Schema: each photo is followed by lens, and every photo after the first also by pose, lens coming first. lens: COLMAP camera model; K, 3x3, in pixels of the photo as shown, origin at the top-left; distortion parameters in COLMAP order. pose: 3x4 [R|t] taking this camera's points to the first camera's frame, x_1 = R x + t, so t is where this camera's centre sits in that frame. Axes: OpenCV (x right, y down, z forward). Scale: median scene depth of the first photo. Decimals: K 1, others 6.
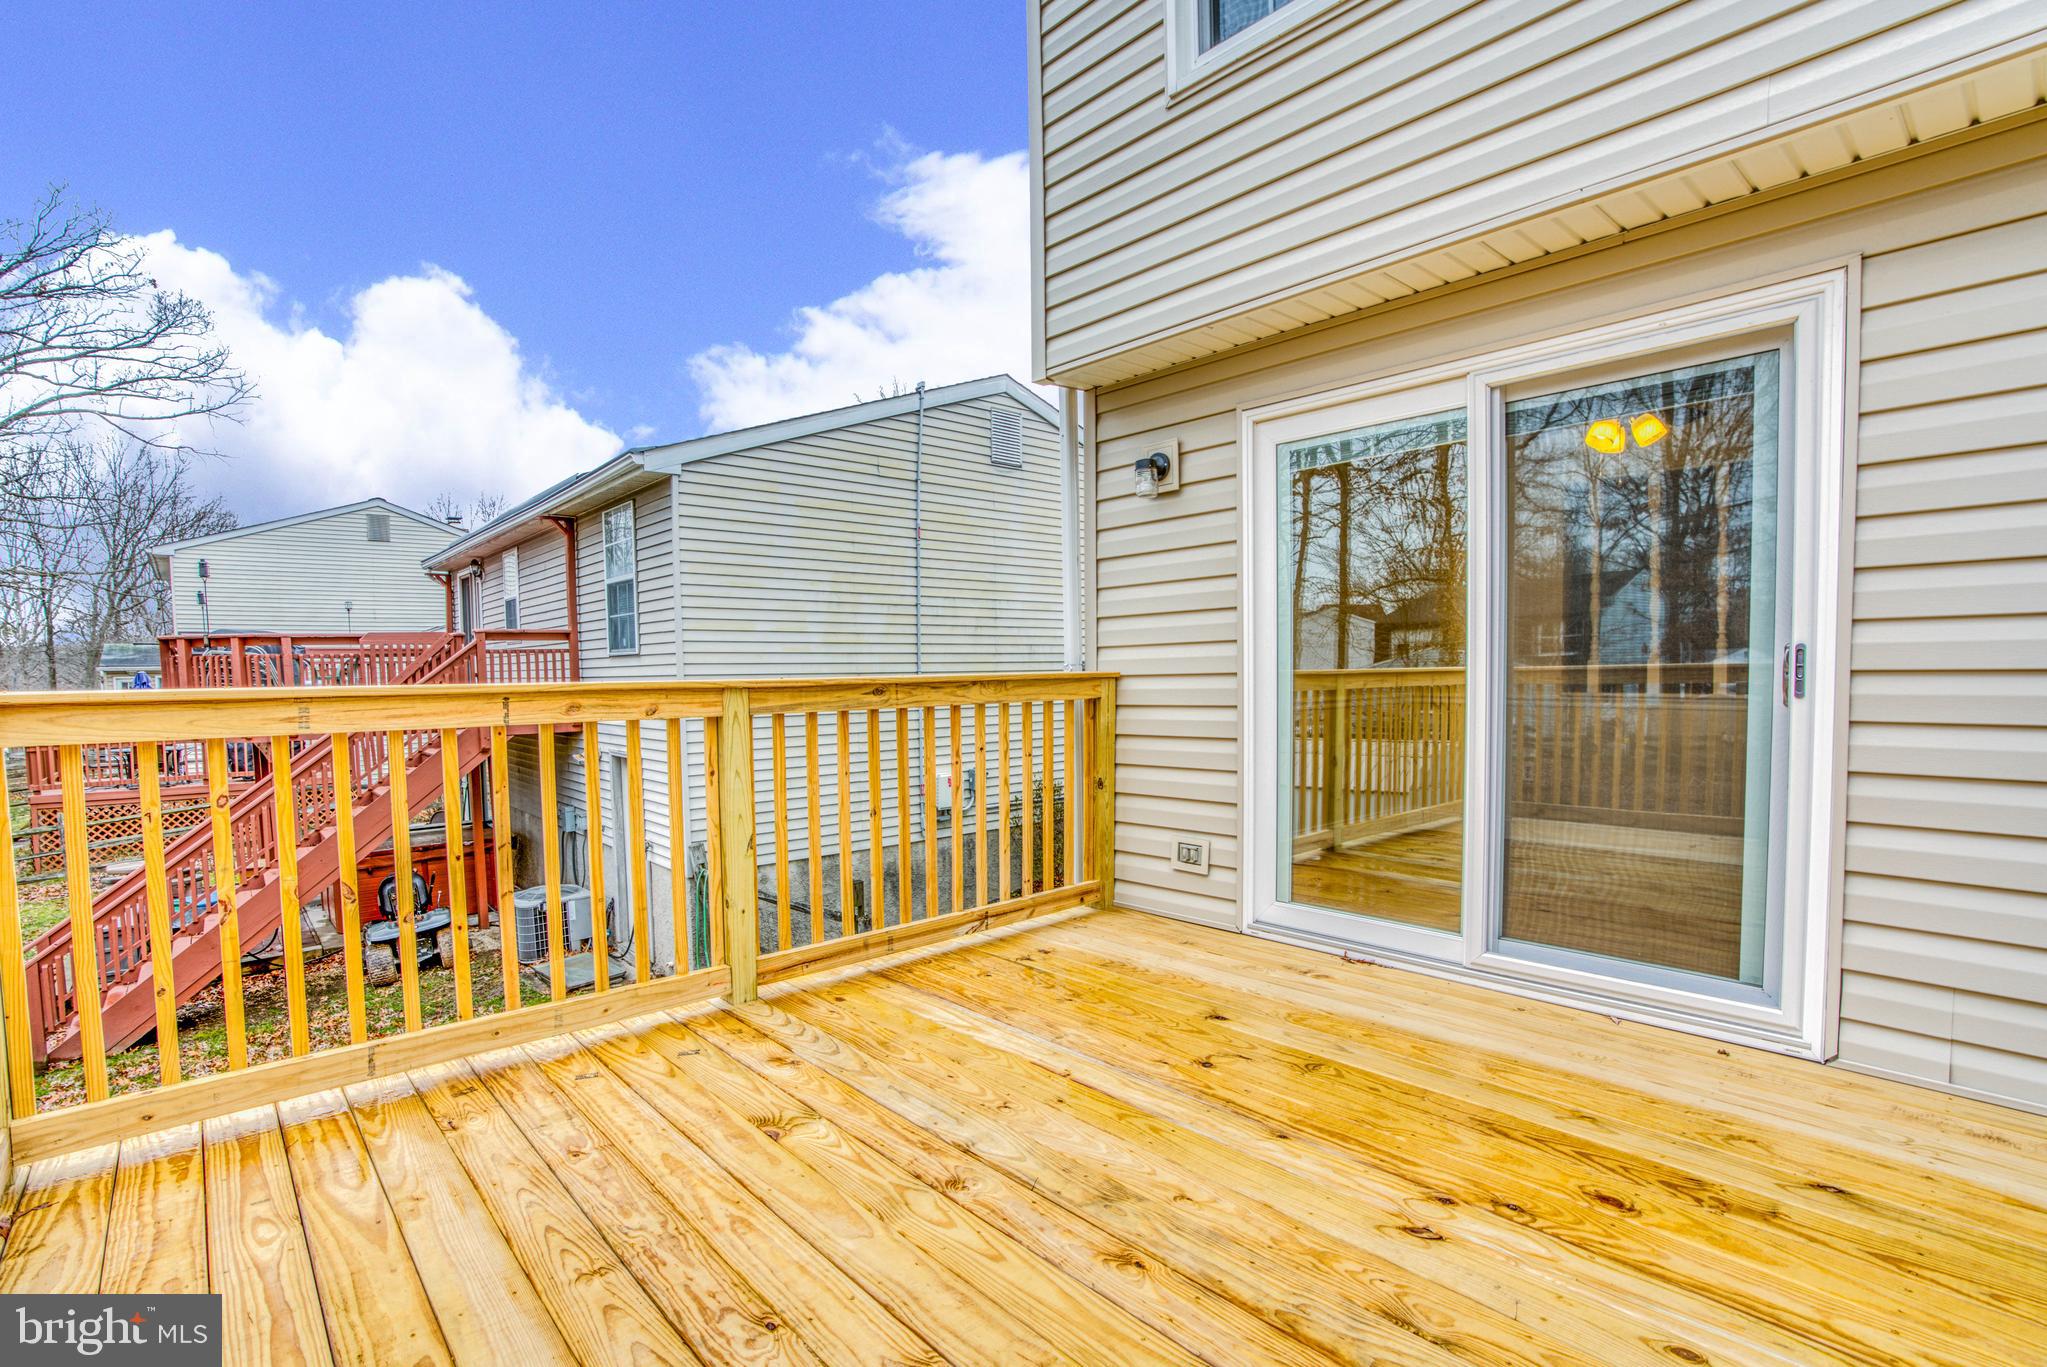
lens RADIAL K [[972.9, 0, 999.4], [0, 972.9, 687.2], [0, 0, 1]] dist [-0.073936, 0.025421]
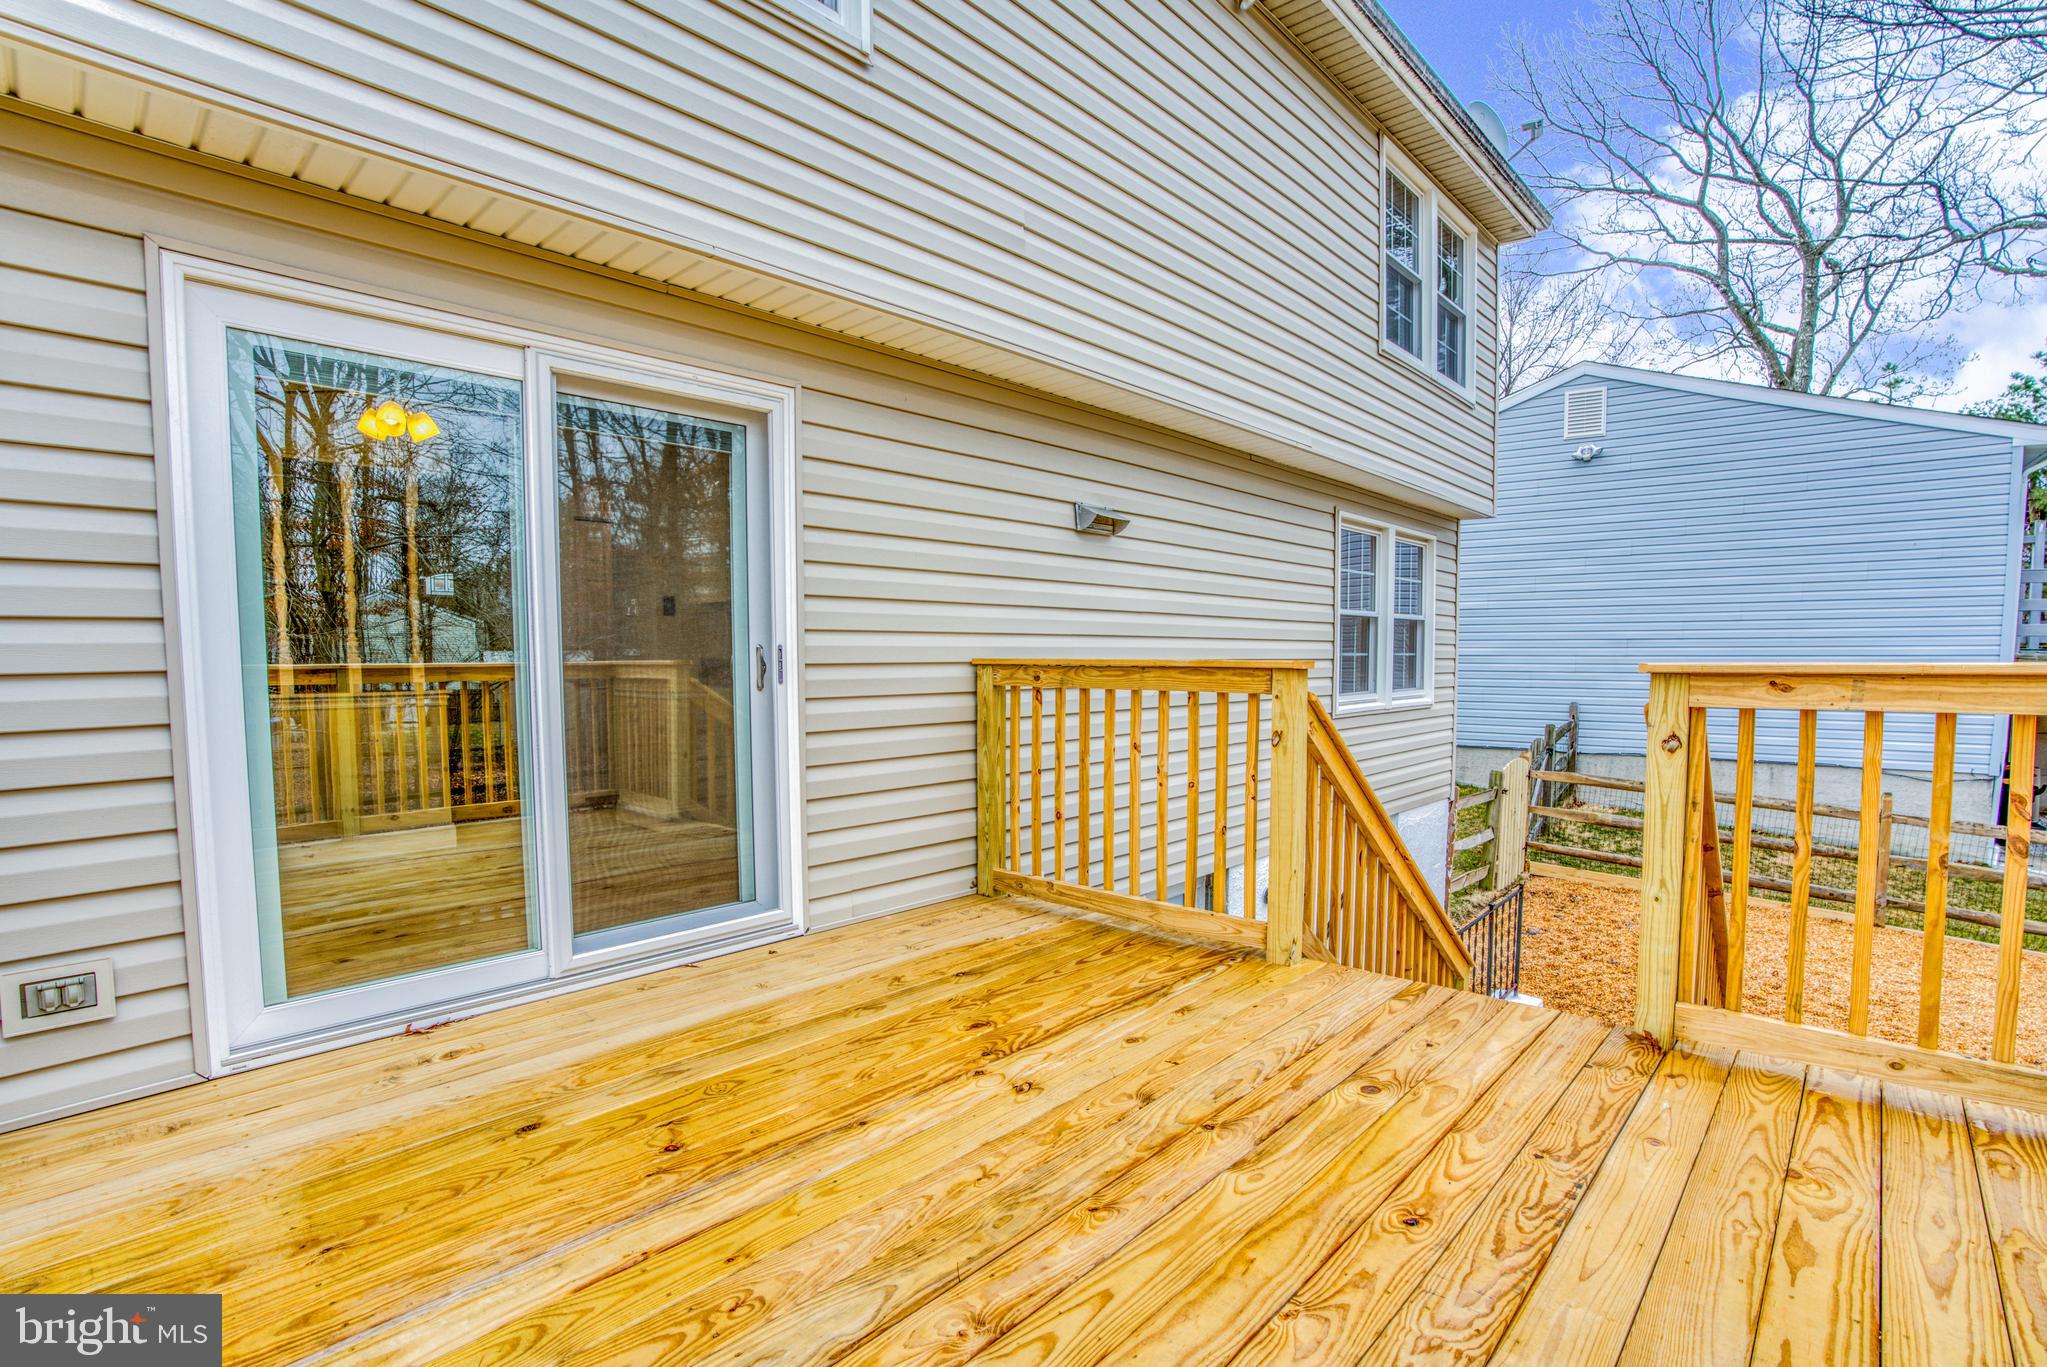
lens RADIAL K [[947.0, 0, 1011.9], [0, 947.0, 691.5], [0, 0, 1]] dist [-0.061849, 0.022053]
pose [[-0.087476, -0.022740, 0.995907, -0.497805], [0.027762, 0.999295, 0.025256, -0.002080], [-0.995780, 0.029857, -0.086783, 0.663876]]
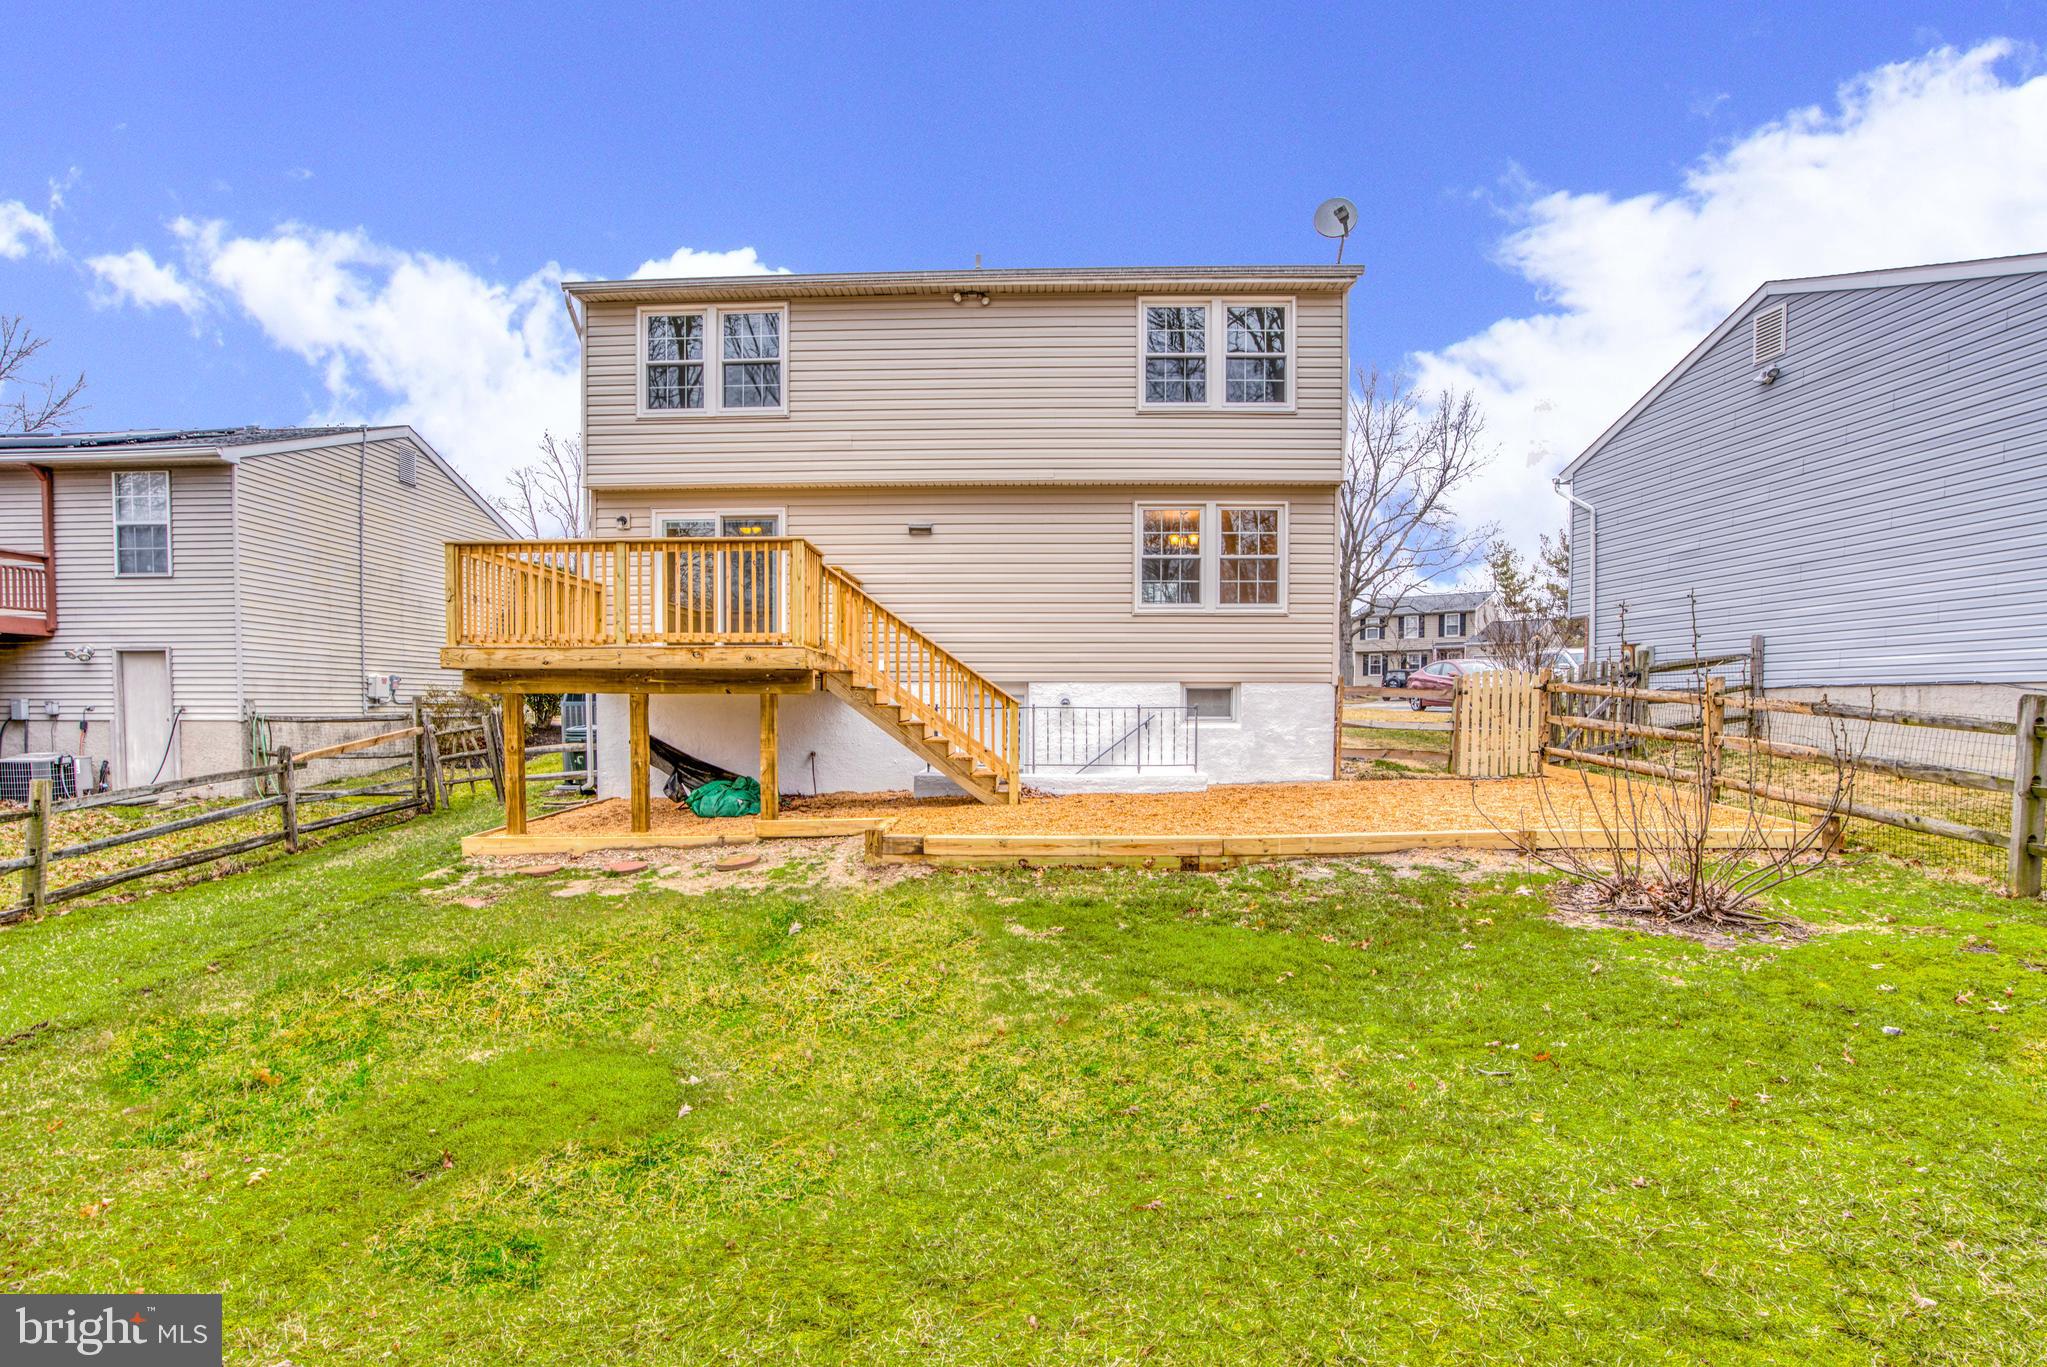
lens RADIAL K [[1003.1, 0, 1011.6], [0, 1003.1, 708.5], [0, 0, 1]] dist [-0.066230, 0.026499]
pose [[0.684255, 0.025392, 0.728801, -1.908529], [0.001463, 0.999344, -0.036192, 0.740577], [-0.729241, 0.025831, 0.683769, -3.112126]]
